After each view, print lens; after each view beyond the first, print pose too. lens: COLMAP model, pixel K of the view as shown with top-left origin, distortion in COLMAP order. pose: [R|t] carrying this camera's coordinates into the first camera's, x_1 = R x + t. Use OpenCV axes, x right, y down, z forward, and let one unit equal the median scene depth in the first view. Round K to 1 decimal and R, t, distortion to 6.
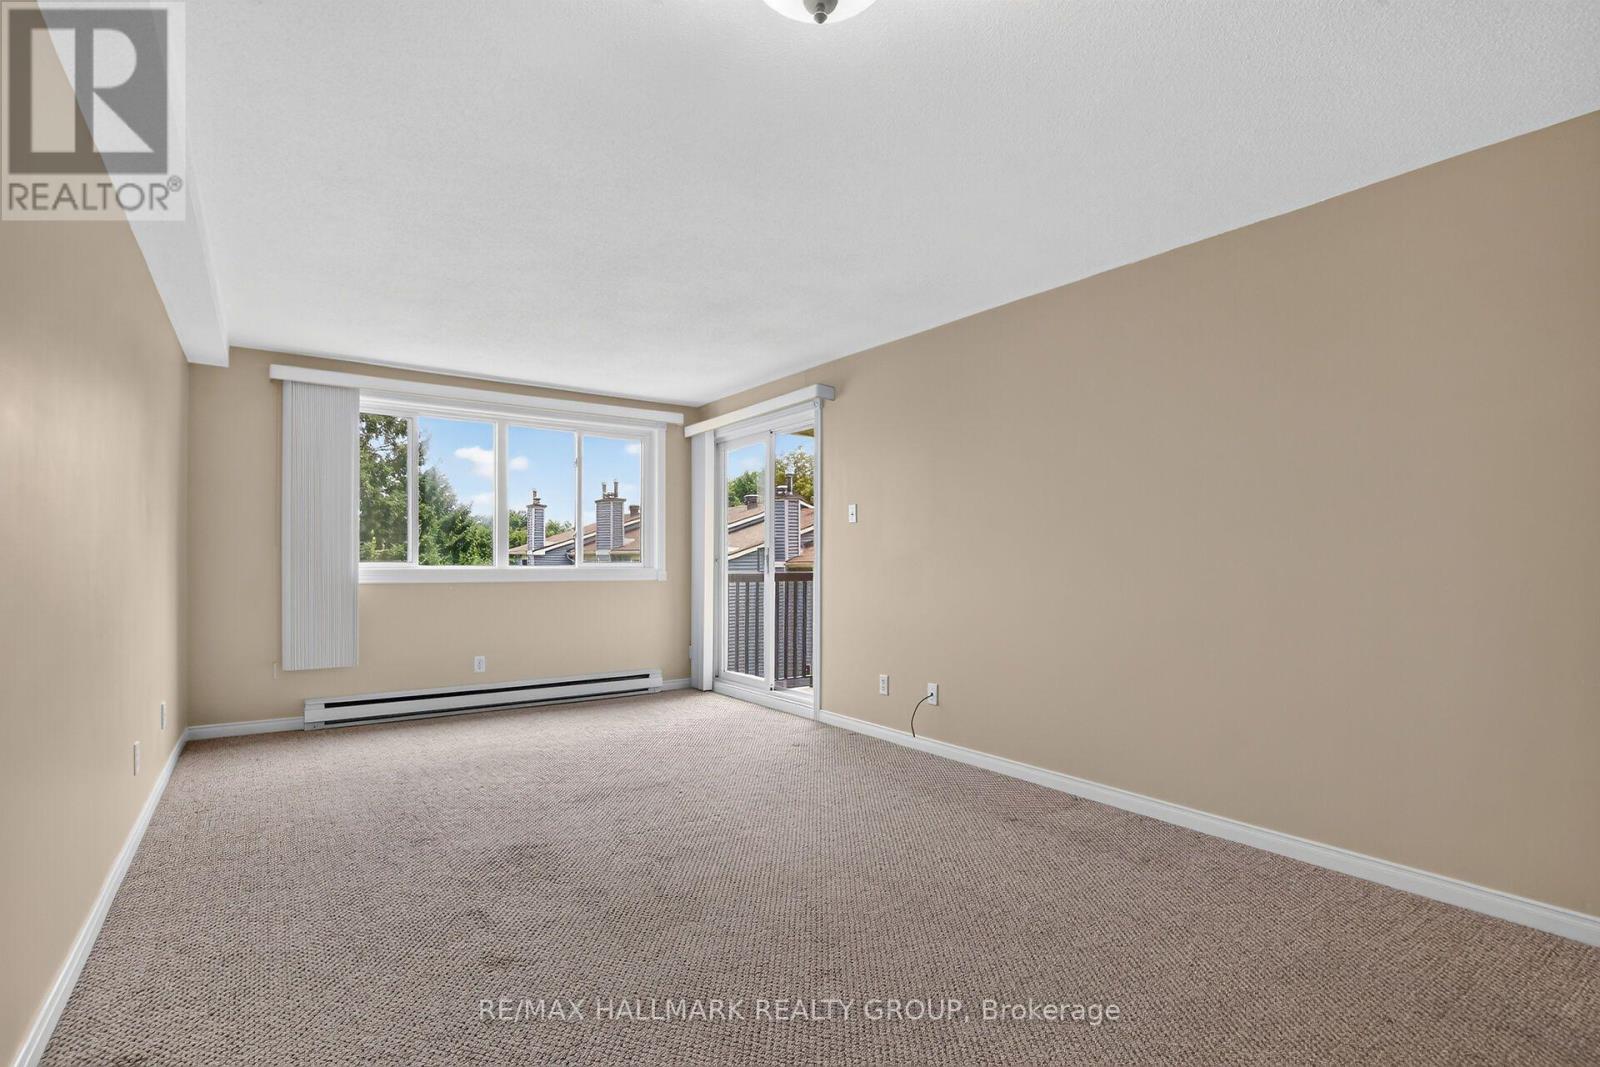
lens RADIAL K [[751.0, 0, 801.6], [0, 751.0, 573.2], [0, 0, 1]] dist [0.000638, 0.000180]
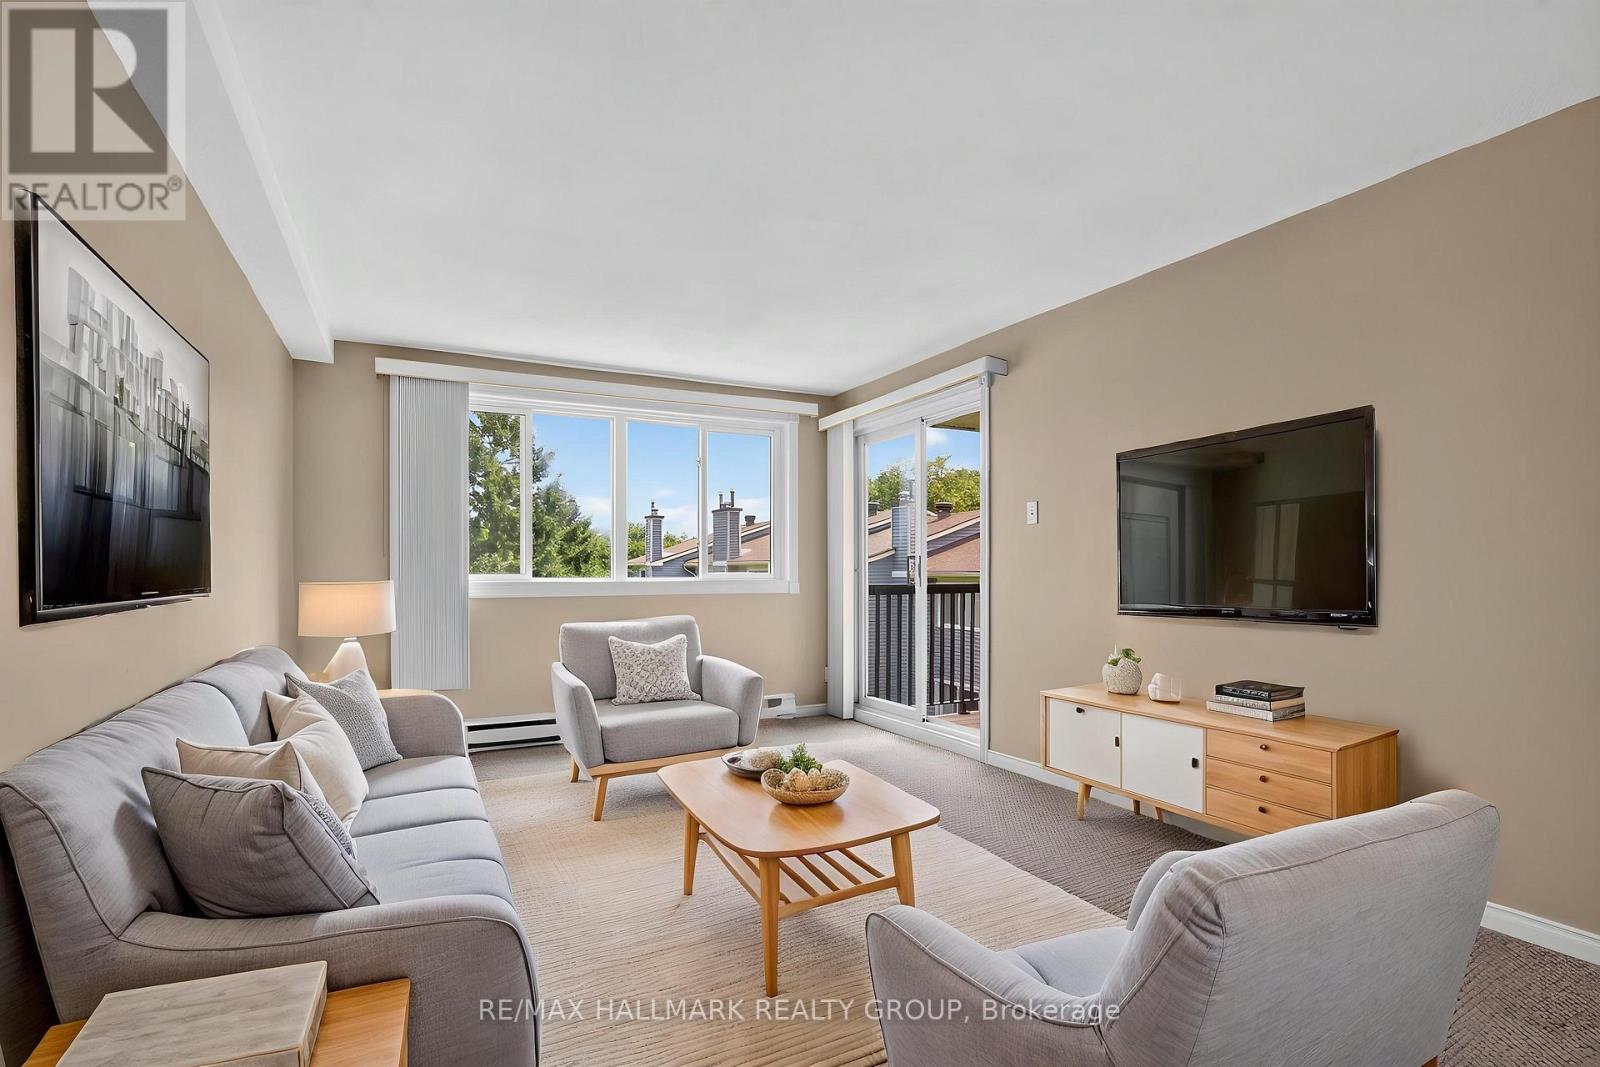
lens RADIAL K [[755.6, 0, 832.3], [0, 755.6, 583.3], [0, 0, 1]] dist [-0.001864, -0.000171]
pose [[0.994189, -0.002317, -0.107620, -0.045381], [0.002337, 0.999997, 0.000062, -0.001868], [0.107620, -0.000313, 0.994192, 0.119188]]
